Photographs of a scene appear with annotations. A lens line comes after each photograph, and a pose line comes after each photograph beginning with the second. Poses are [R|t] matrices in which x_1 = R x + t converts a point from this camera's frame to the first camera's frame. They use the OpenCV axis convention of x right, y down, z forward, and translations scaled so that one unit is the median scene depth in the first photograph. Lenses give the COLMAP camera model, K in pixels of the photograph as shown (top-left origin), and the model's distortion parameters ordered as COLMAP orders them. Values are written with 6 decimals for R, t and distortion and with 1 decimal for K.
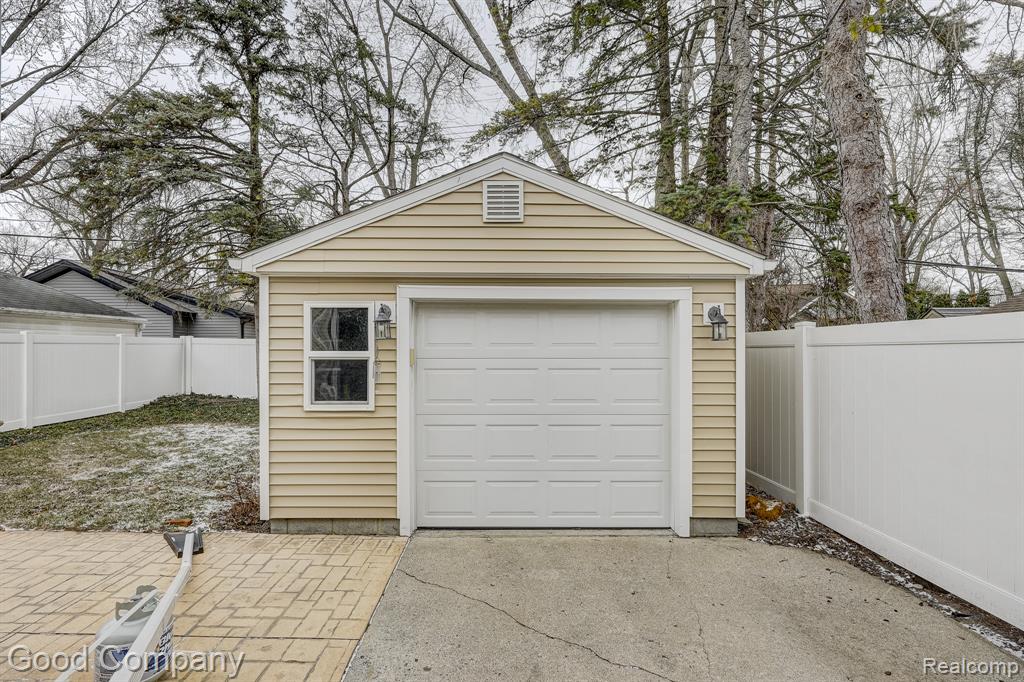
lens RADIAL K [[479.0, 0, 509.4], [0, 479.0, 351.2], [0, 0, 1]] dist [0.002379, -0.000424]
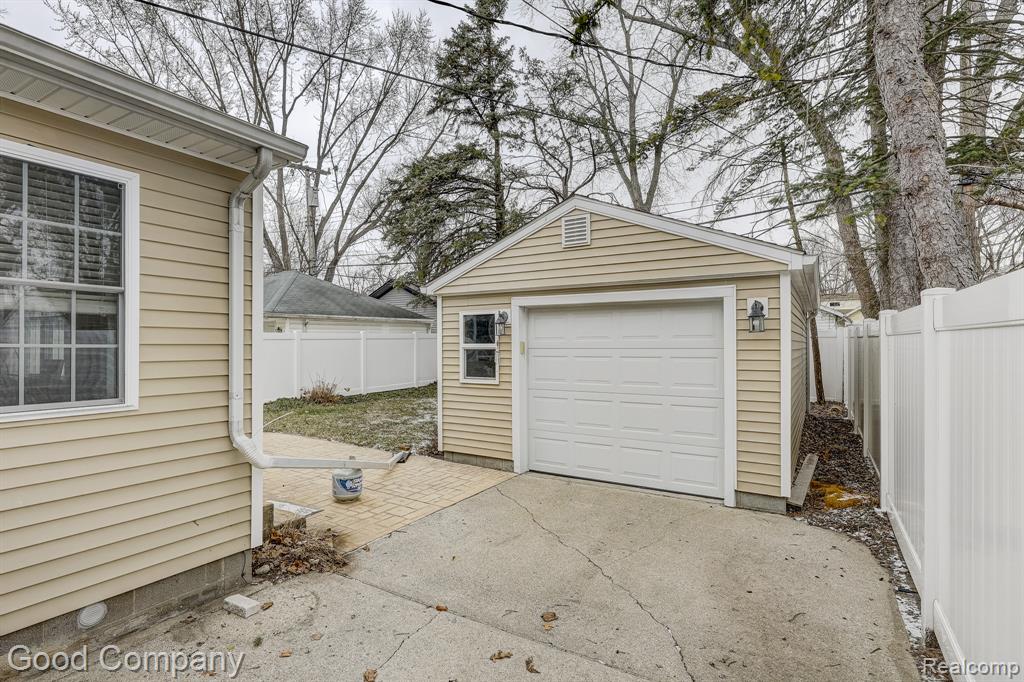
lens RADIAL K [[513.3, 0, 510.4], [0, 513.3, 340.7], [0, 0, 1]] dist [0.005061, -0.000229]
pose [[0.845502, -0.008493, -0.533904, 0.577290], [0.006969, 0.999964, -0.004870, -0.000469], [0.533926, 0.000397, 0.845531, -0.298533]]
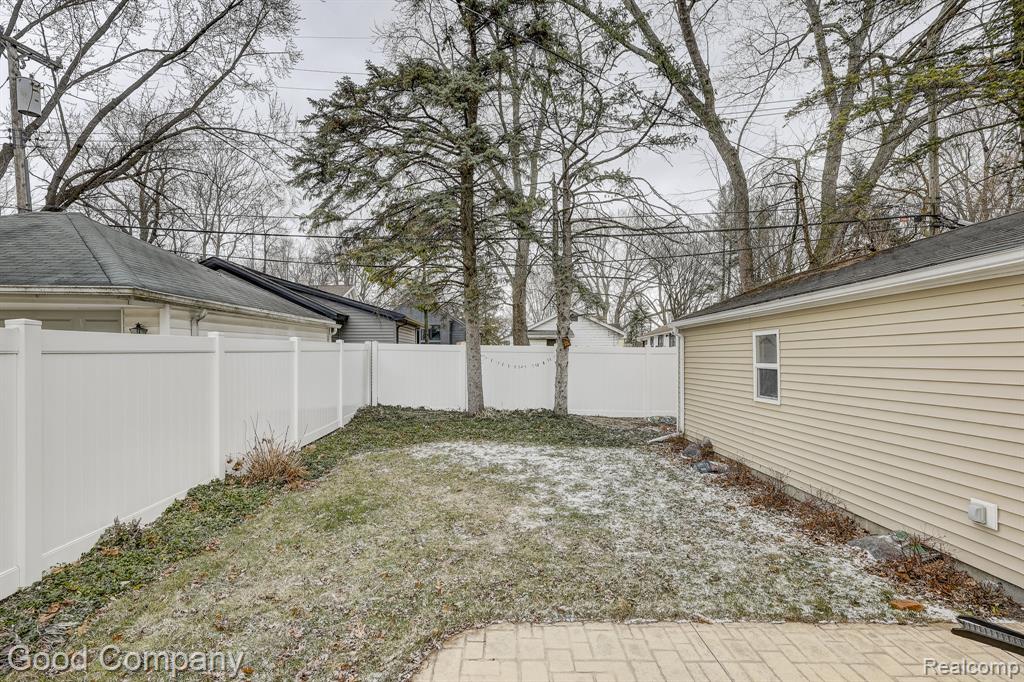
lens RADIAL K [[479.0, 0, 515.0], [0, 479.0, 357.2], [0, 0, 1]] dist [0.002379, -0.000424]
pose [[0.999906, 0.000057, 0.013703, -1.314840], [-0.000168, 0.999968, 0.008041, -0.027582], [-0.013702, -0.008043, 0.999874, 0.286208]]
